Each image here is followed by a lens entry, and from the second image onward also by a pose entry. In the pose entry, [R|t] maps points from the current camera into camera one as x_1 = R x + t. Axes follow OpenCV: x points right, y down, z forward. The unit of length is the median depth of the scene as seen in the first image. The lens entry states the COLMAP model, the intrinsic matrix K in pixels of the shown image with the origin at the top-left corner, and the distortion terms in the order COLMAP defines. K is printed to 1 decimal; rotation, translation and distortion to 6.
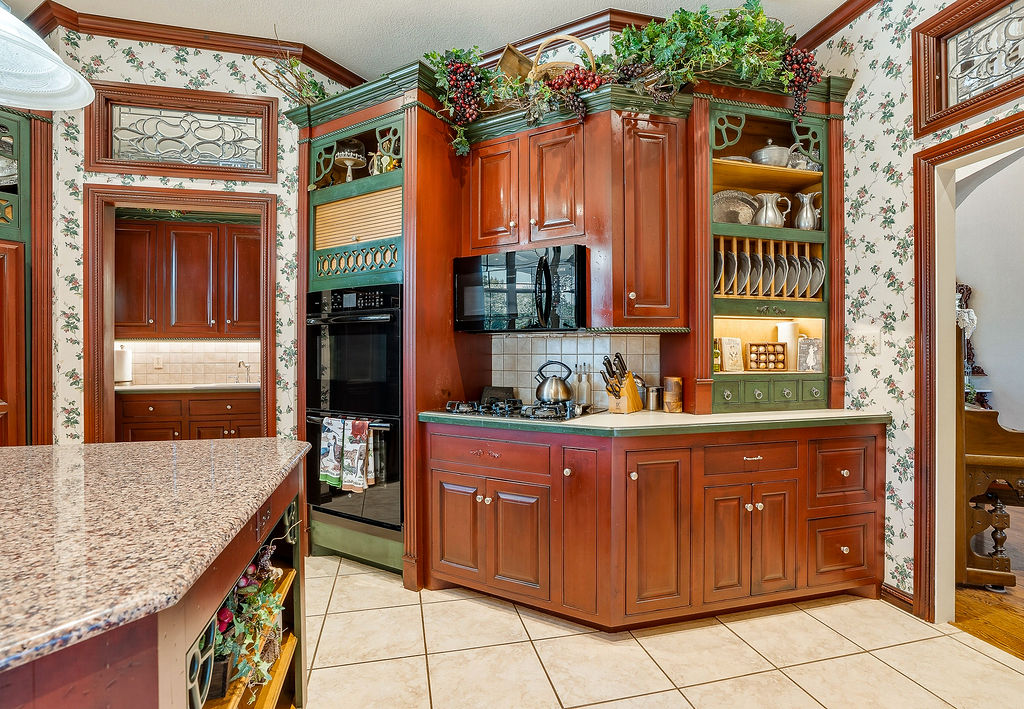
lens RADIAL K [[517.3, 0, 516.9], [0, 517.3, 351.3], [0, 0, 1]] dist [-0.003728, -0.000659]
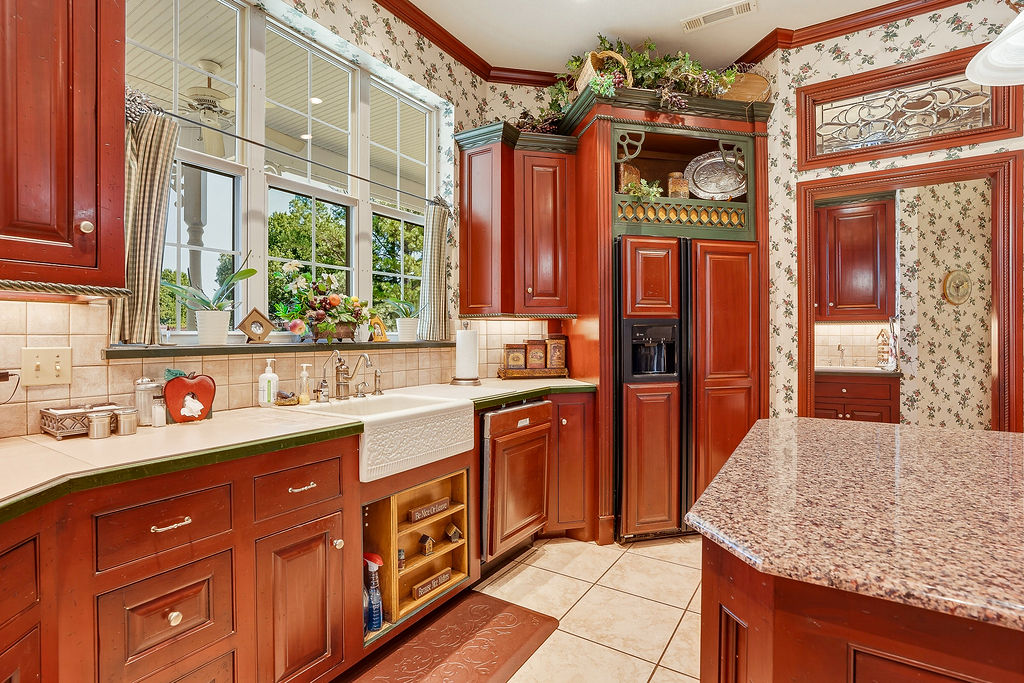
lens RADIAL K [[476.3, 0, 514.8], [0, 476.3, 339.2], [0, 0, 1]] dist [-0.023241, 0.001237]
pose [[0.681210, 0.011166, -0.732003, -0.497128], [-0.000964, 0.999896, 0.014356, -0.004473], [0.732087, -0.009074, 0.681151, -0.129704]]
